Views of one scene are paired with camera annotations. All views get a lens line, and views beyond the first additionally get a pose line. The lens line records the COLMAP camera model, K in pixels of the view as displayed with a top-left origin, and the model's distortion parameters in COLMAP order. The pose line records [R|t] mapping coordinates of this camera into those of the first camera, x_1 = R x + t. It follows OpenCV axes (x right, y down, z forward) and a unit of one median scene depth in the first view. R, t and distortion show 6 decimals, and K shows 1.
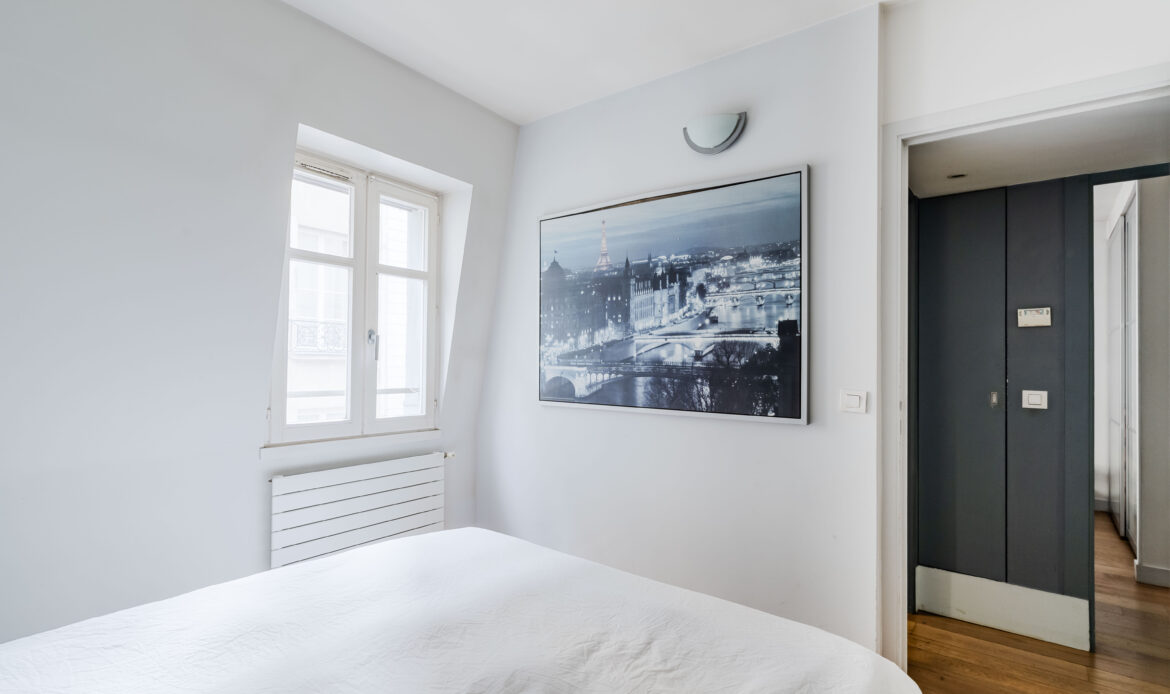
lens RADIAL K [[561.8, 0, 596.8], [0, 561.8, 349.2], [0, 0, 1]] dist [-0.001554, 0.000714]
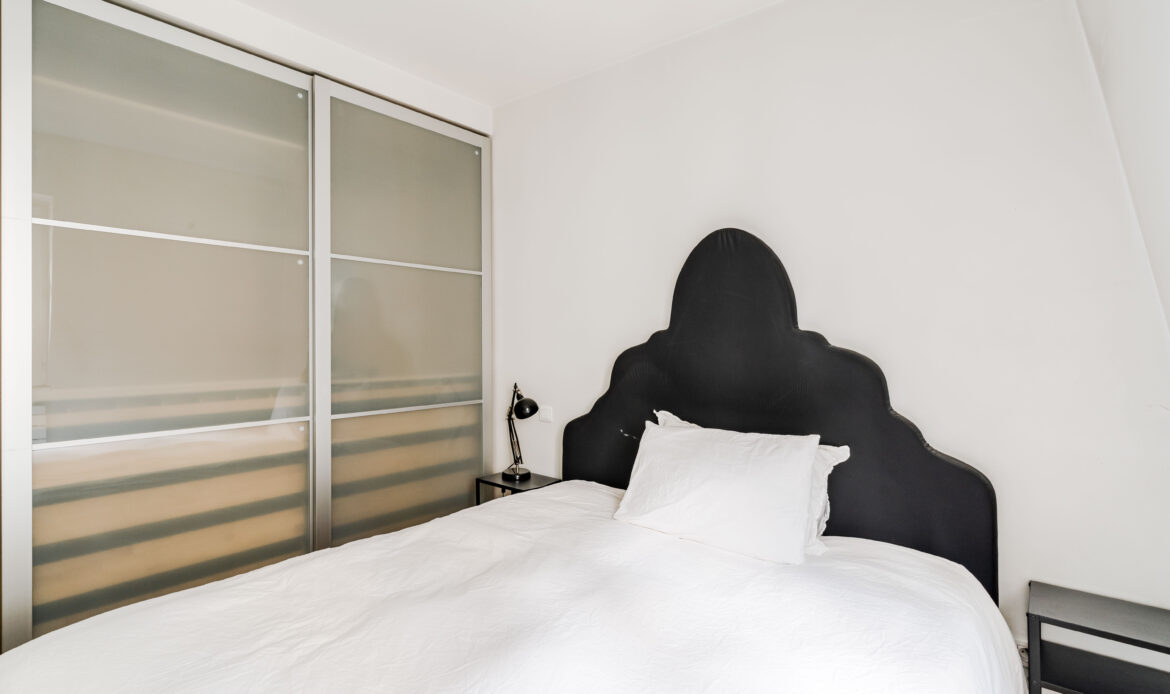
lens RADIAL K [[561.8, 0, 577.7], [0, 561.8, 339.1], [0, 0, 1]] dist [-0.001554, 0.000714]
pose [[-0.999450, -0.019912, 0.026503, -0.218729], [-0.020574, 0.999477, -0.024929, 0.025276], [-0.025993, -0.025461, -0.999338, 0.978205]]
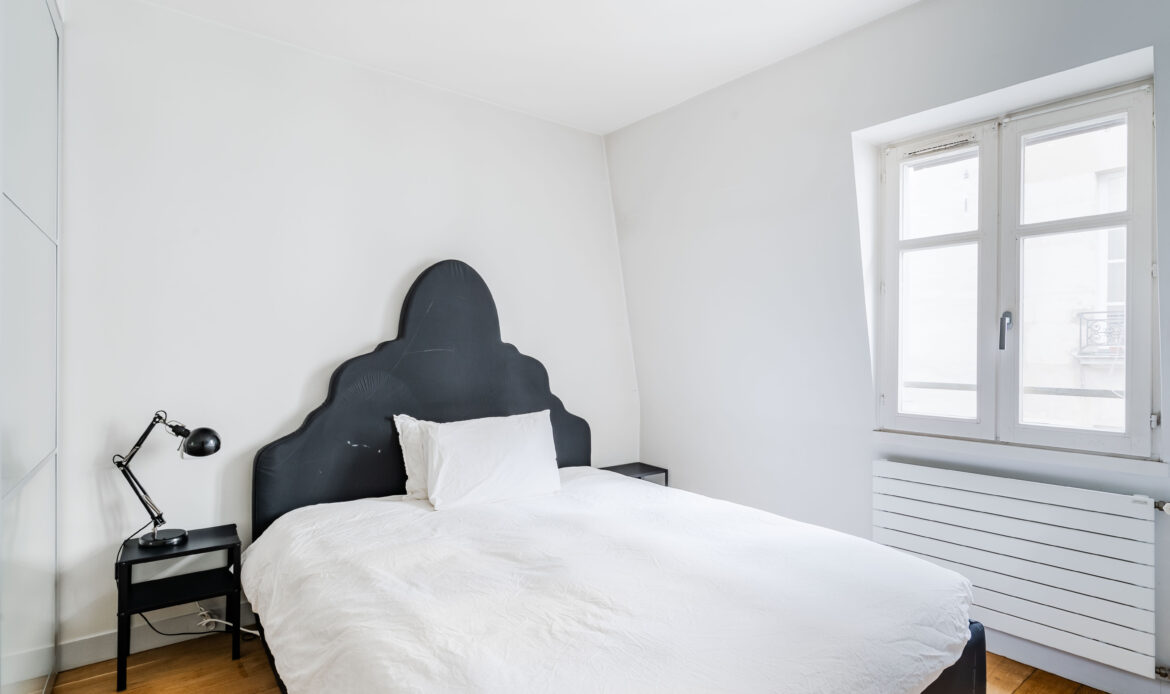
lens RADIAL K [[583.6, 0, 582.2], [0, 583.6, 344.1], [0, 0, 1]] dist [-0.000567, -0.000616]
pose [[-0.263585, -0.022399, -0.964376, 0.573635], [0.016818, 0.999472, -0.027811, 0.025536], [0.964490, -0.023549, -0.263069, 0.651789]]
